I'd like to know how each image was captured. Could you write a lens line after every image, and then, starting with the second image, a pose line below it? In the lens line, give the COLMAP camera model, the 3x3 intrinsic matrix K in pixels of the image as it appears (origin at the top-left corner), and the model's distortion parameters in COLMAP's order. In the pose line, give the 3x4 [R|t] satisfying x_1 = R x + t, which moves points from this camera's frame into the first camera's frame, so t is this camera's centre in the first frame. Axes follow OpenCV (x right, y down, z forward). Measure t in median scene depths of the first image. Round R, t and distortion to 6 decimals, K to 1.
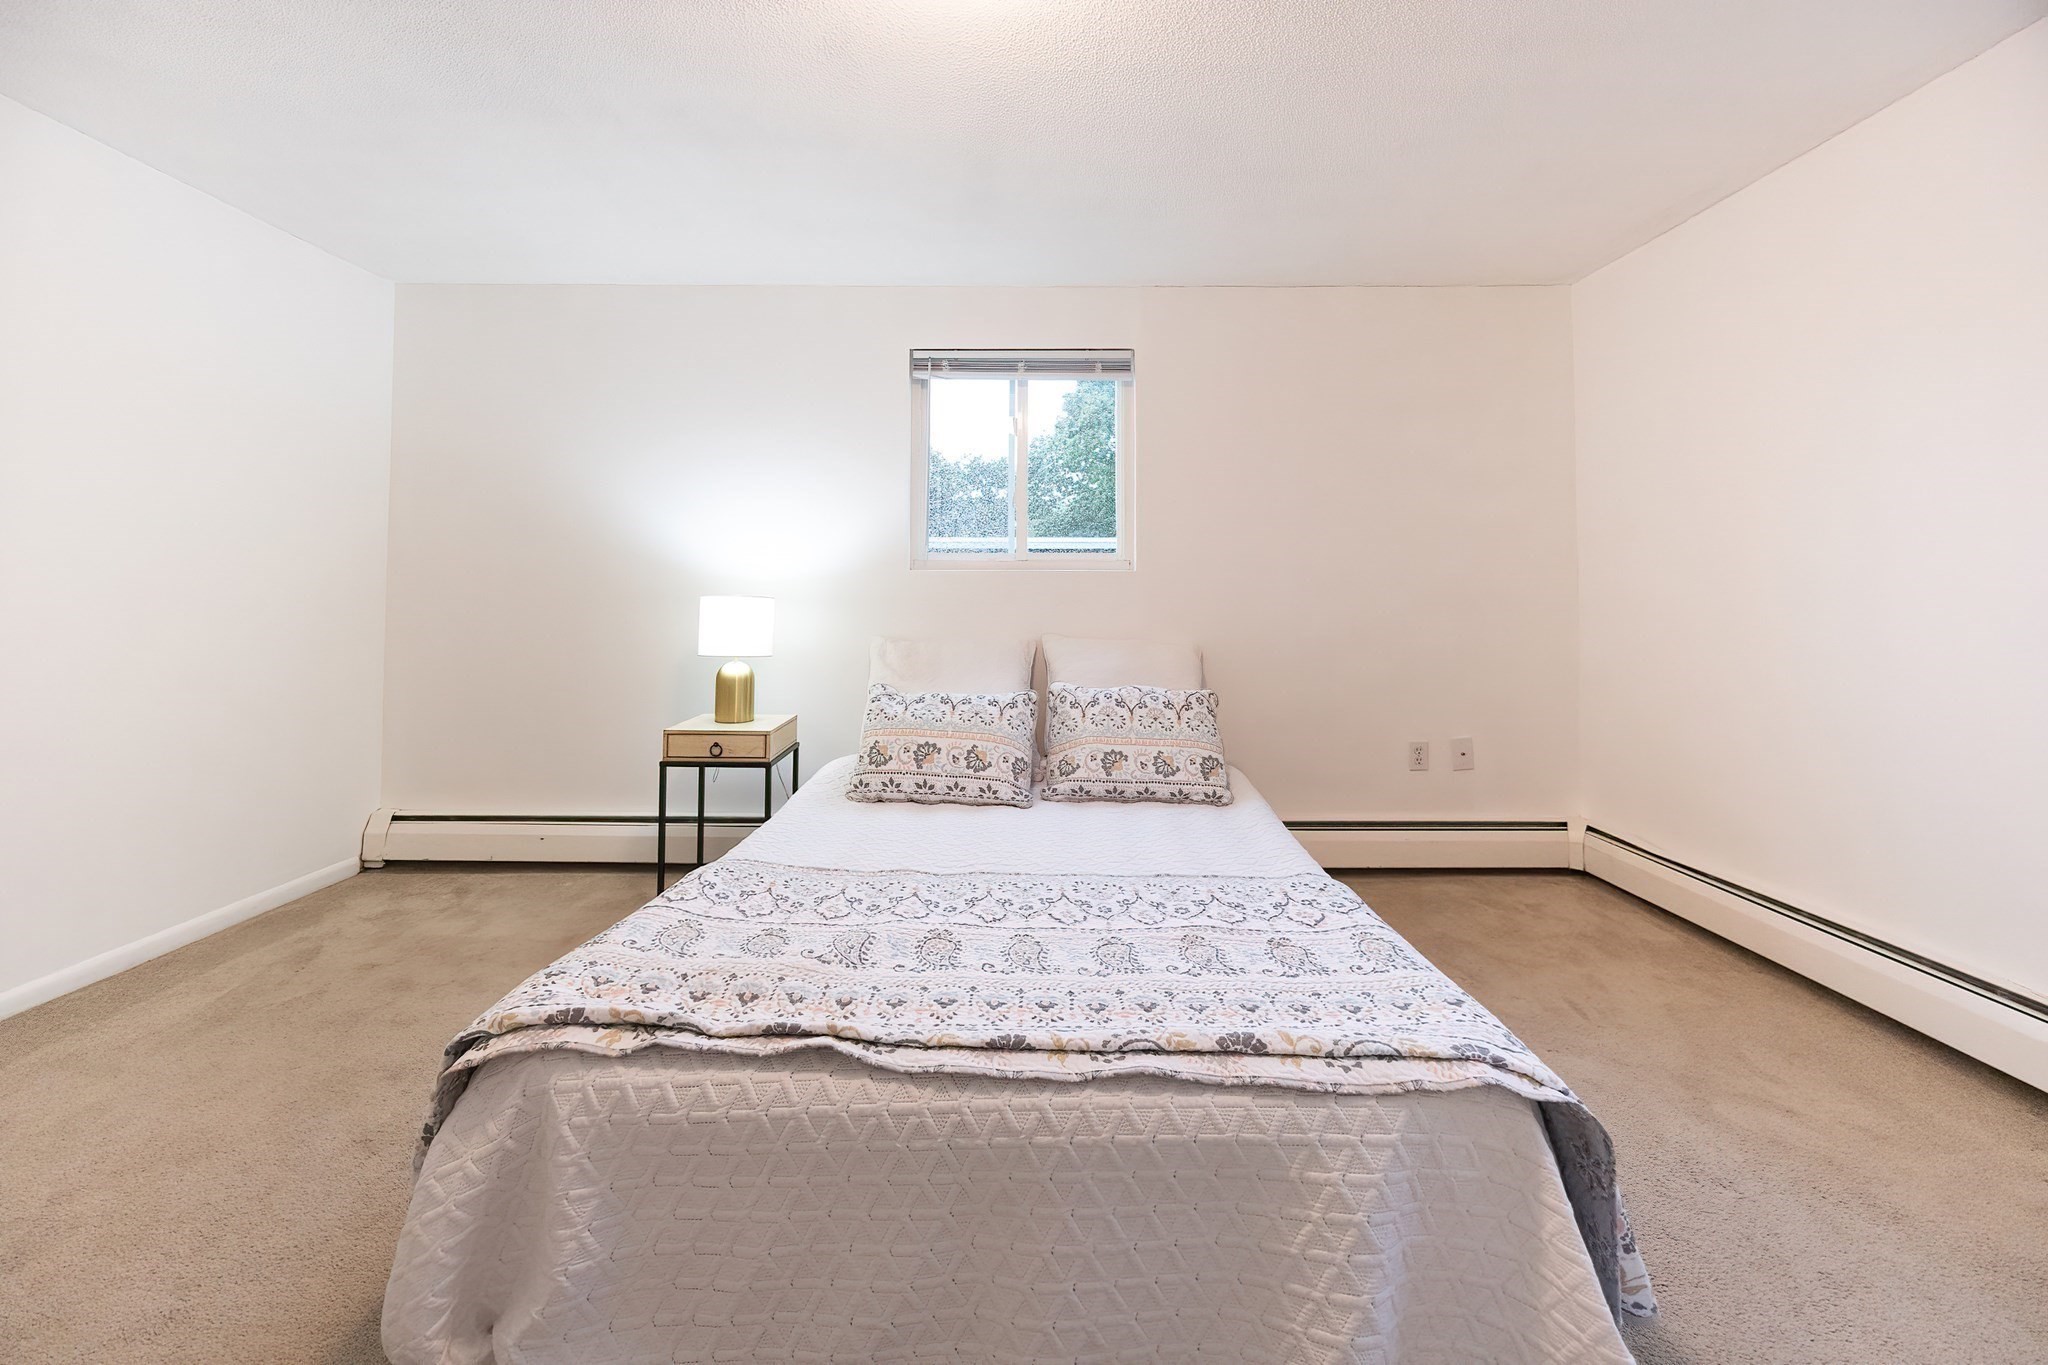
lens RADIAL K [[812.6, 0, 1022.8], [0, 812.6, 571.7], [0, 0, 1]] dist [-0.013545, 0.005011]
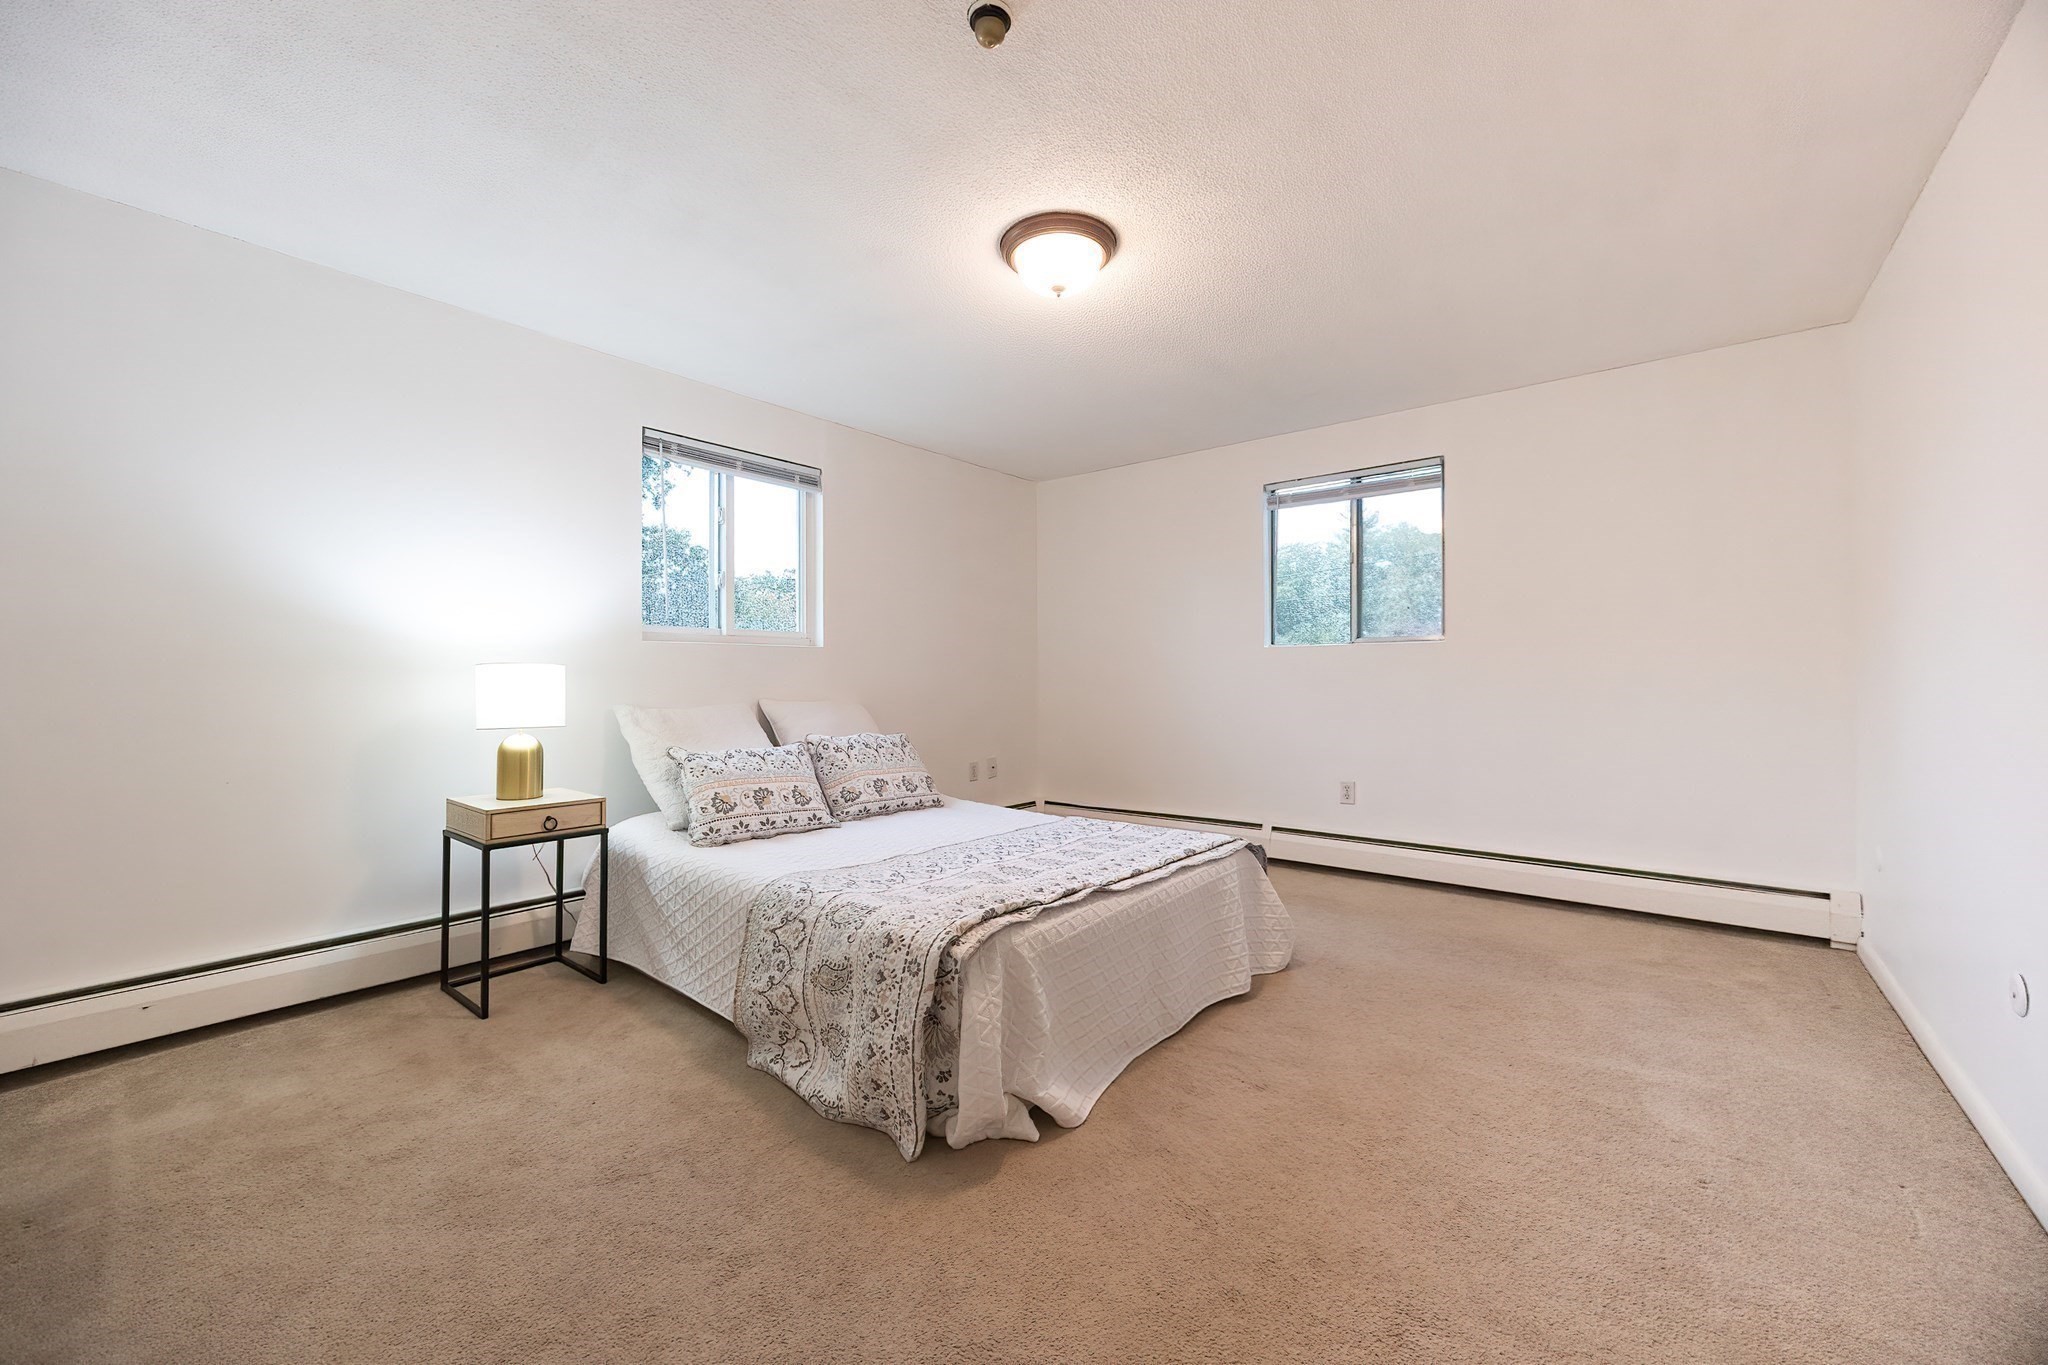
lens RADIAL K [[795.8, 0, 1026.5], [0, 795.8, 669.5], [0, 0, 1]] dist [-0.000371, 0.000074]
pose [[0.619719, 0.003450, 0.784817, -0.795236], [-0.020217, 0.999729, 0.011569, 0.016500], [-0.784564, -0.023036, 0.619620, -0.019701]]
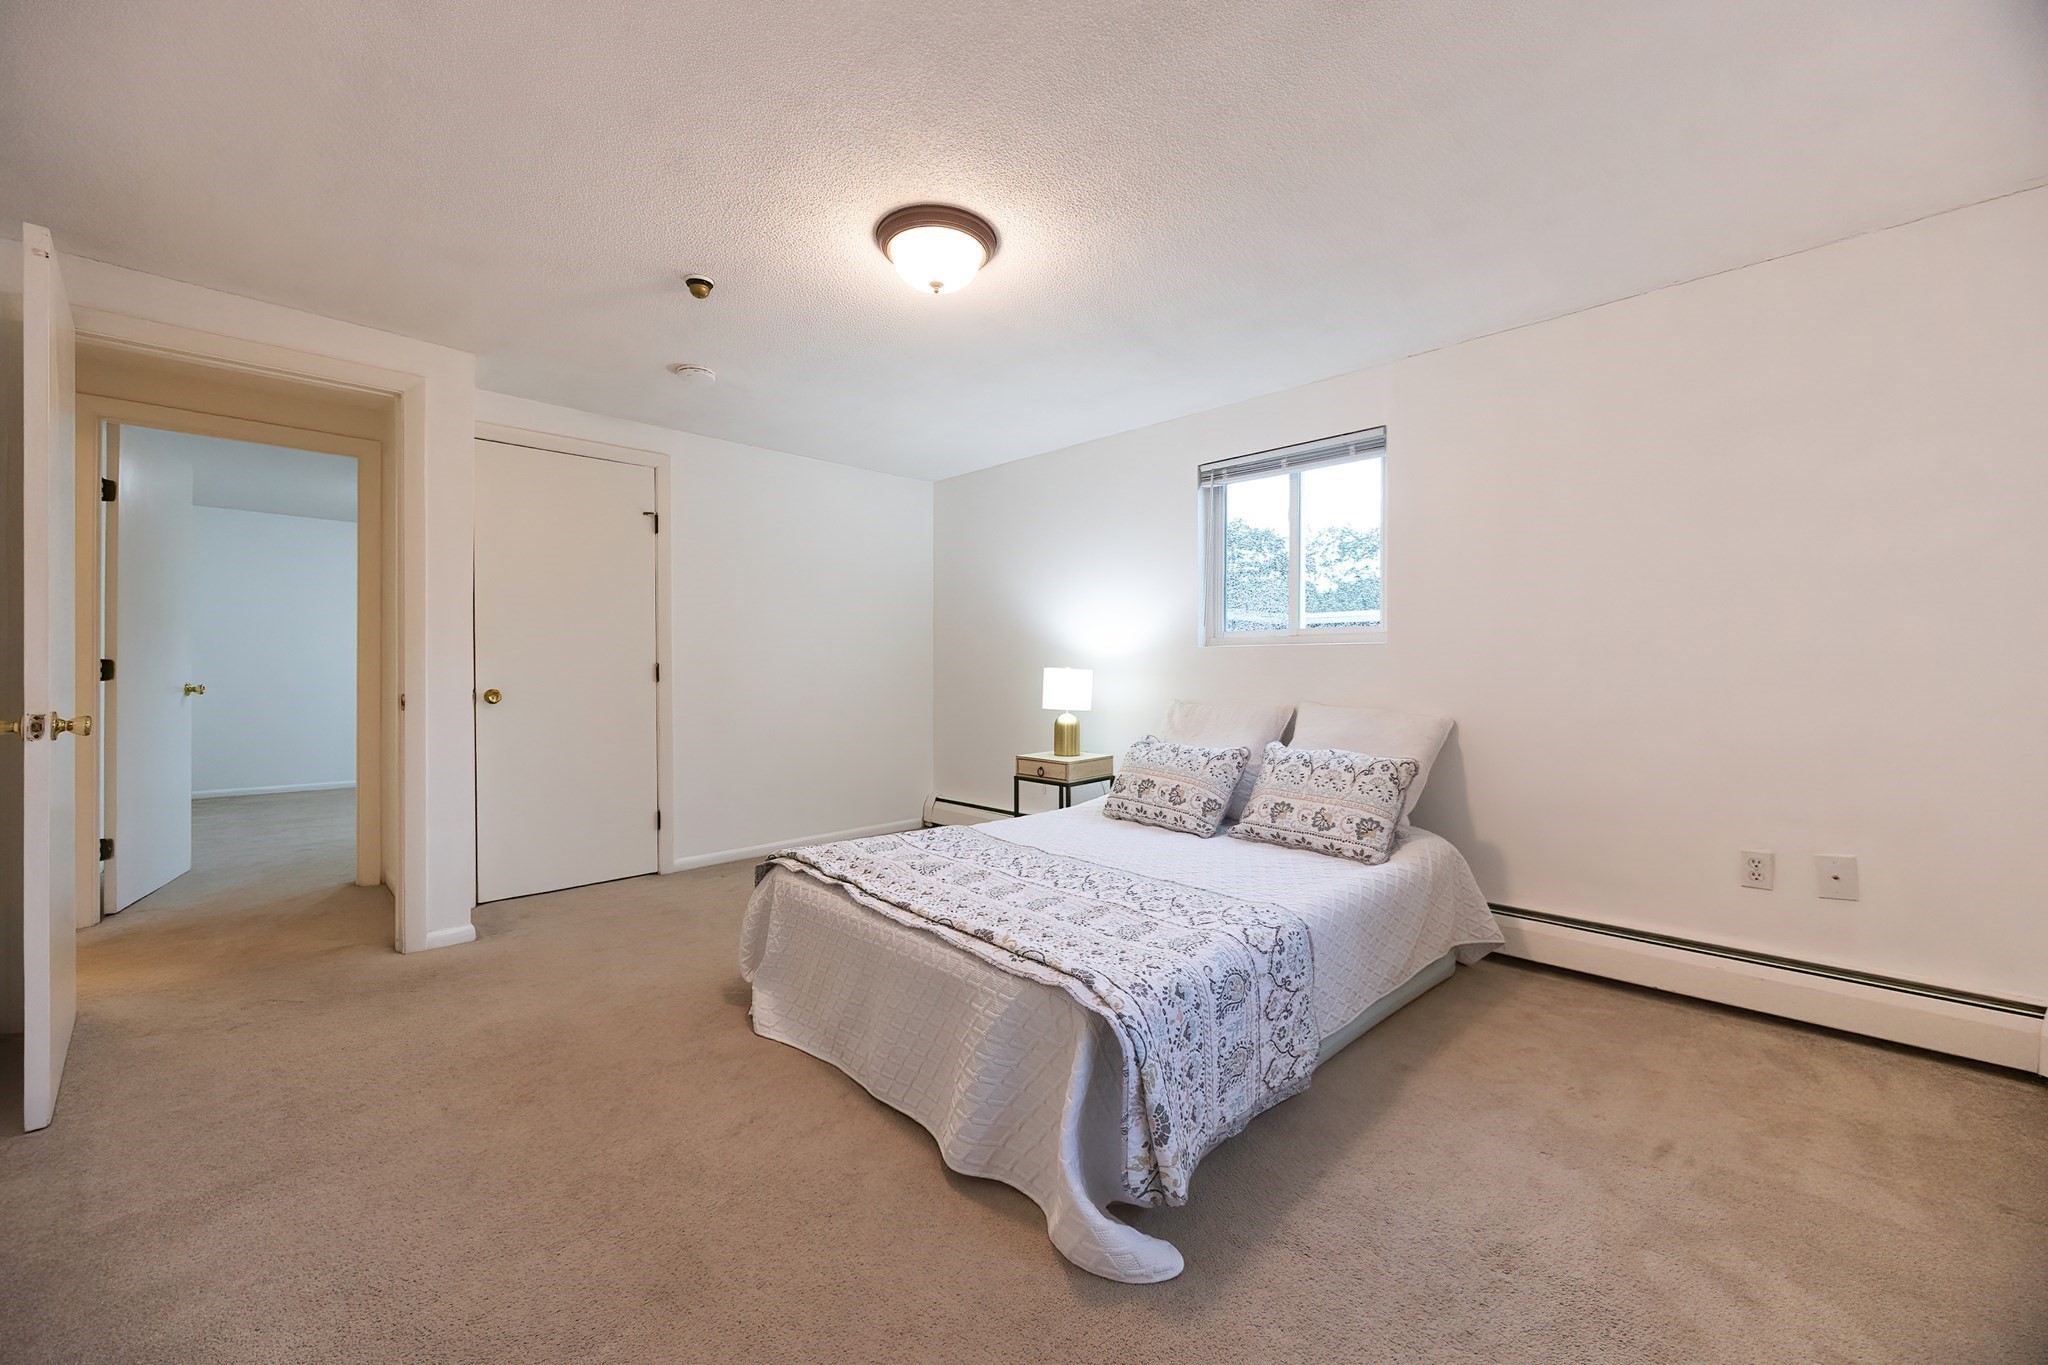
lens RADIAL K [[786.6, 0, 1030.9], [0, 786.6, 669.8], [0, 0, 1]] dist [-0.009088, -0.000006]
pose [[0.709544, -0.000921, -0.704660, 0.648967], [0.023790, 0.999460, 0.022648, 0.000111], [0.704259, -0.032834, 0.709183, -0.030597]]
